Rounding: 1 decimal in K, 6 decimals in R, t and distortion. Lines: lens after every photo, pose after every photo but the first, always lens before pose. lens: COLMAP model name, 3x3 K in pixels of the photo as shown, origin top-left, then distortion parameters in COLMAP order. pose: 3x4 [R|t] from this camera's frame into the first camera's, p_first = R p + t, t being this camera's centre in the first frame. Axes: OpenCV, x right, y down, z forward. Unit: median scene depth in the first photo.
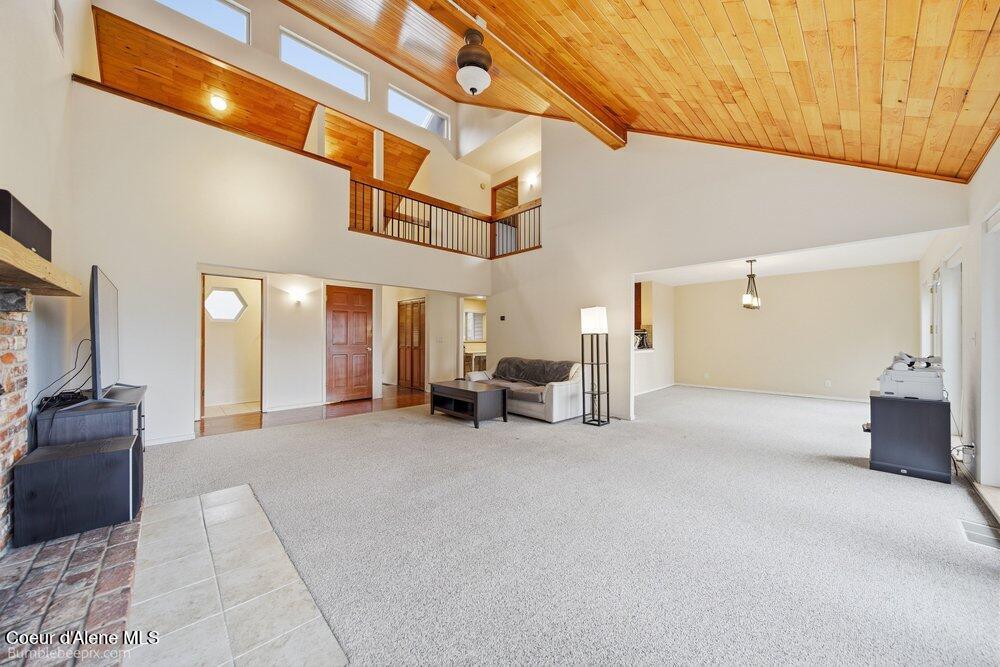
lens RADIAL K [[353.7, 0, 500.1], [0, 353.7, 336.3], [0, 0, 1]] dist [-0.000522, -0.000299]
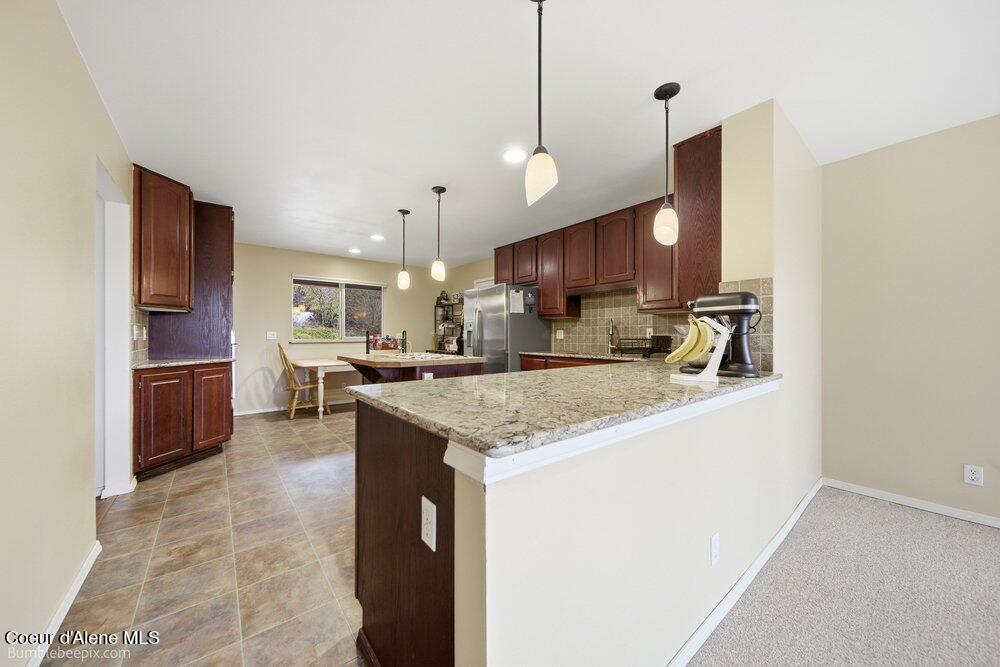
lens RADIAL K [[353.7, 0, 498.5], [0, 353.7, 333.9], [0, 0, 1]] dist [-0.000522, -0.000299]
pose [[0.996481, -0.002178, -0.083794, 0.267576], [0.002293, 0.999997, 0.001273, 0.006301], [0.083791, -0.001460, 0.996482, 0.753328]]
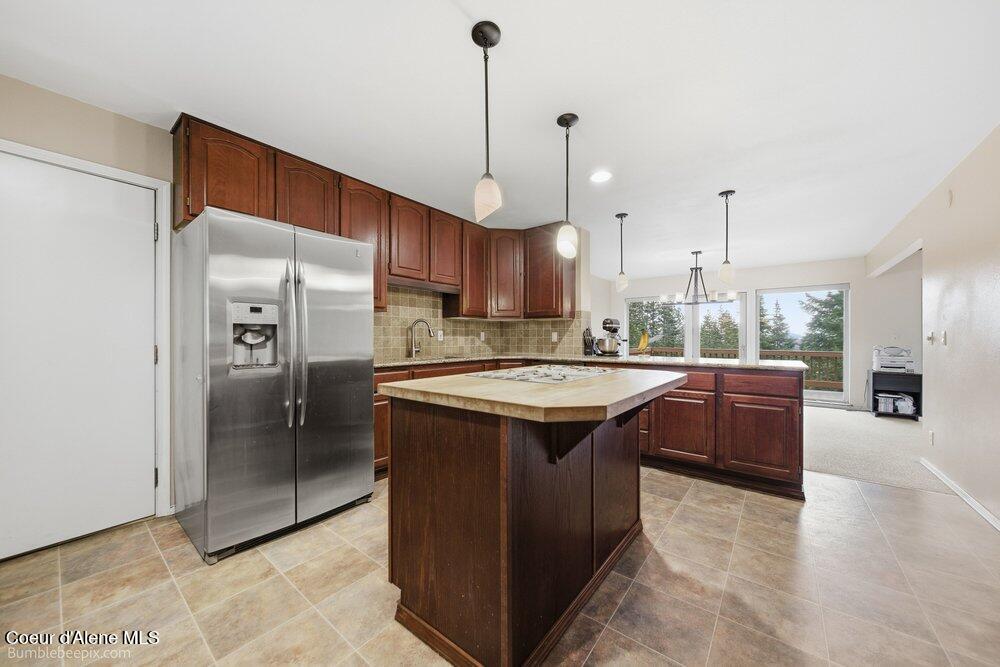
lens RADIAL K [[353.7, 0, 499.2], [0, 353.7, 337.0], [0, 0, 1]] dist [-0.000522, -0.000299]
pose [[-0.136728, 0.000810, 0.990608, -0.098485], [-0.005783, 0.999982, -0.001615, 0.009055], [-0.990592, -0.005949, -0.136721, 1.241293]]
